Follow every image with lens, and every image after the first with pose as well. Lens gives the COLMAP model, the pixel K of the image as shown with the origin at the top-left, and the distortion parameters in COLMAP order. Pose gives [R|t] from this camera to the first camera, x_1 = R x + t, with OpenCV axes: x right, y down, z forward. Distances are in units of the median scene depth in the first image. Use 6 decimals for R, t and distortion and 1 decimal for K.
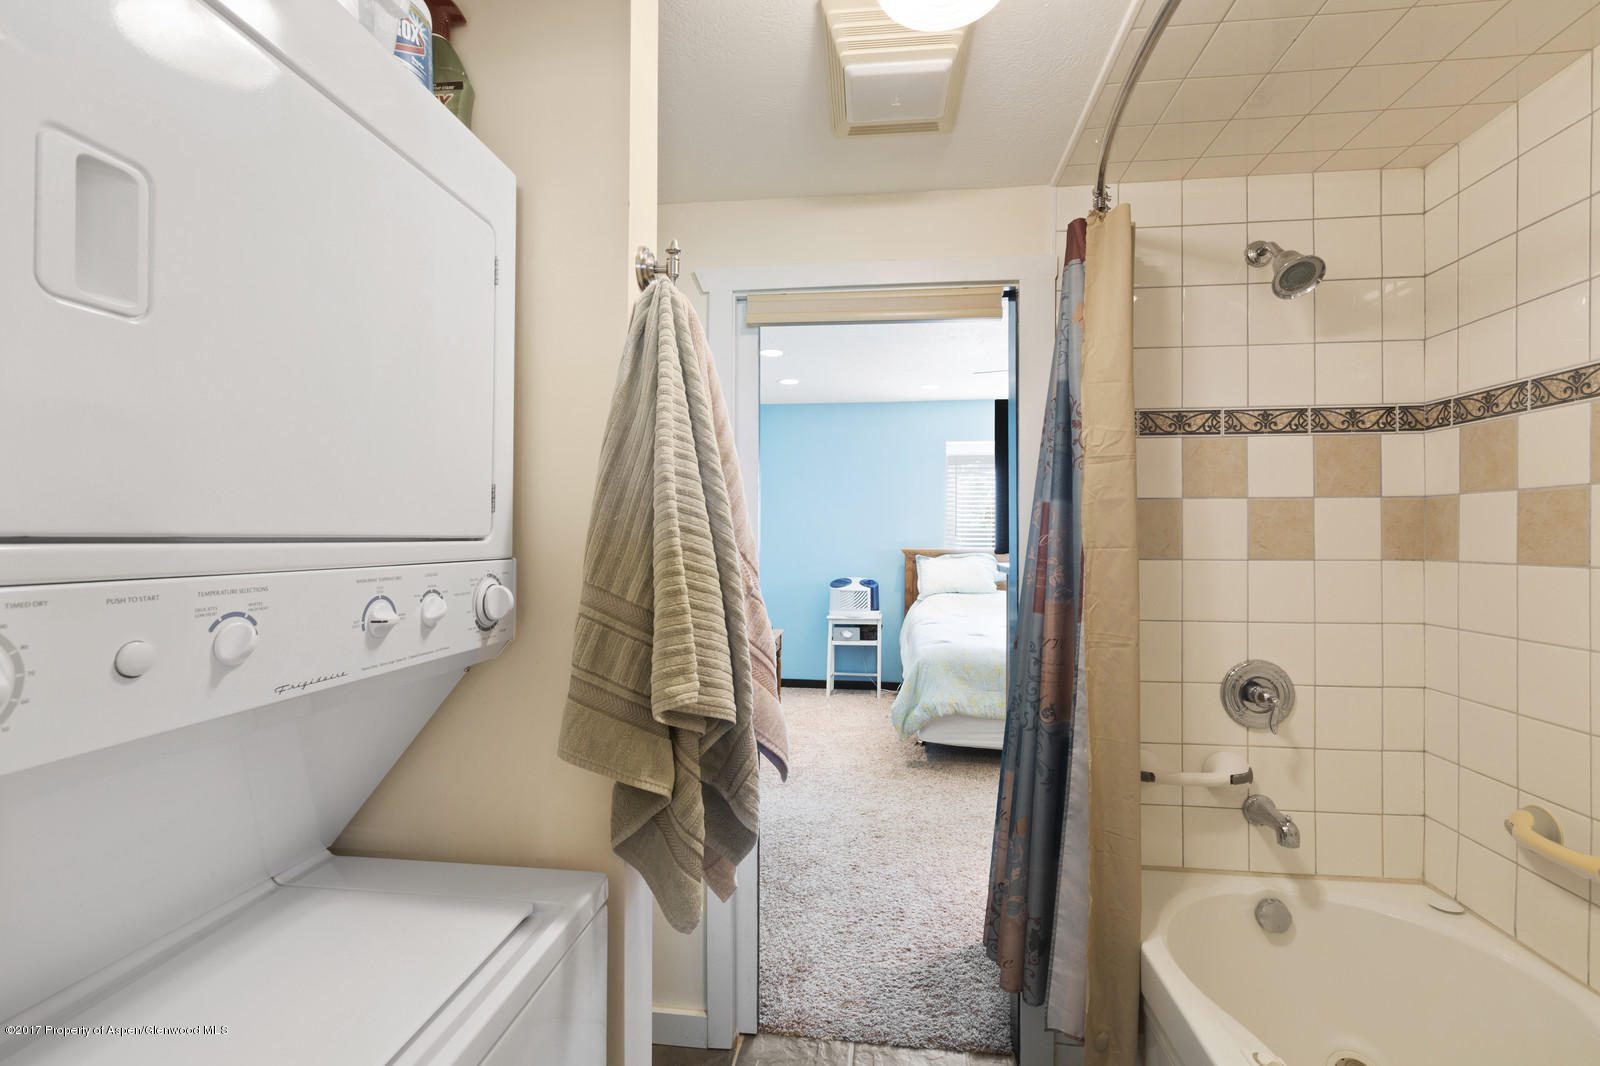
lens RADIAL K [[727.1, 0, 800.3], [0, 727.1, 531.7], [0, 0, 1]] dist [-0.003155, 0.001196]
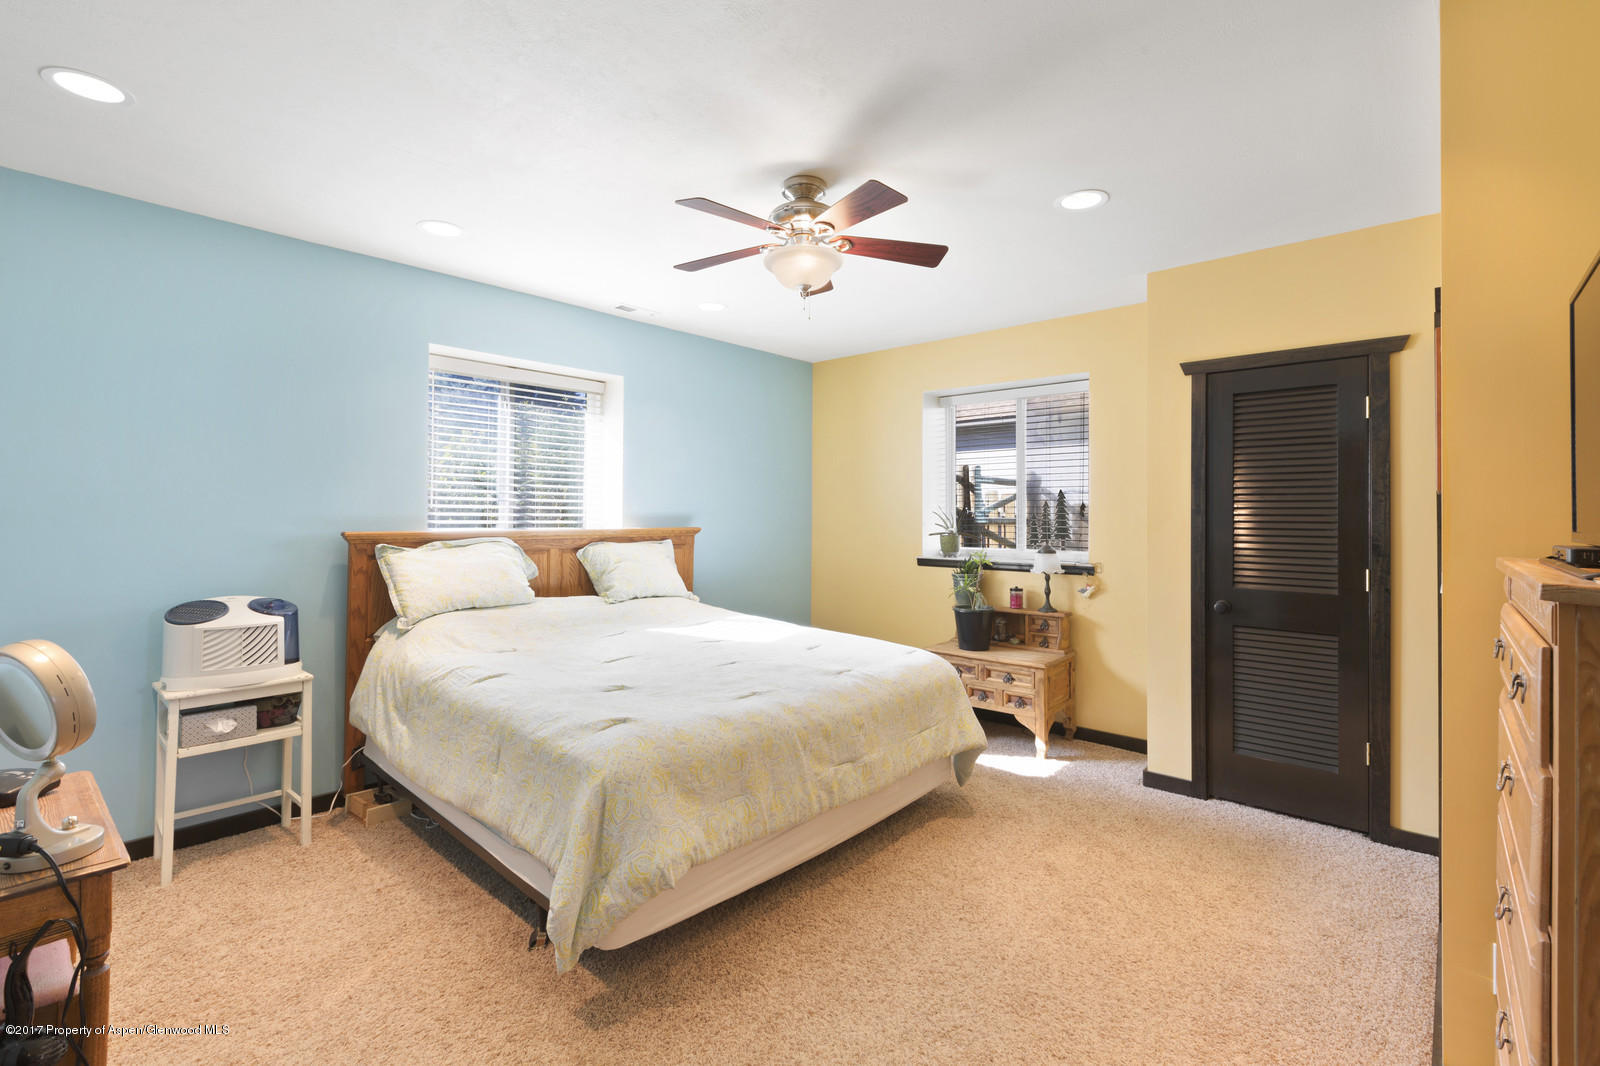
lens RADIAL K [[727.1, 0, 801.5], [0, 727.1, 518.8], [0, 0, 1]] dist [-0.003155, 0.001196]
pose [[0.576620, -0.005250, 0.816996, -0.094030], [-0.003889, 0.999950, 0.009171, 0.008015], [-0.817003, -0.008465, 0.576571, 0.451619]]
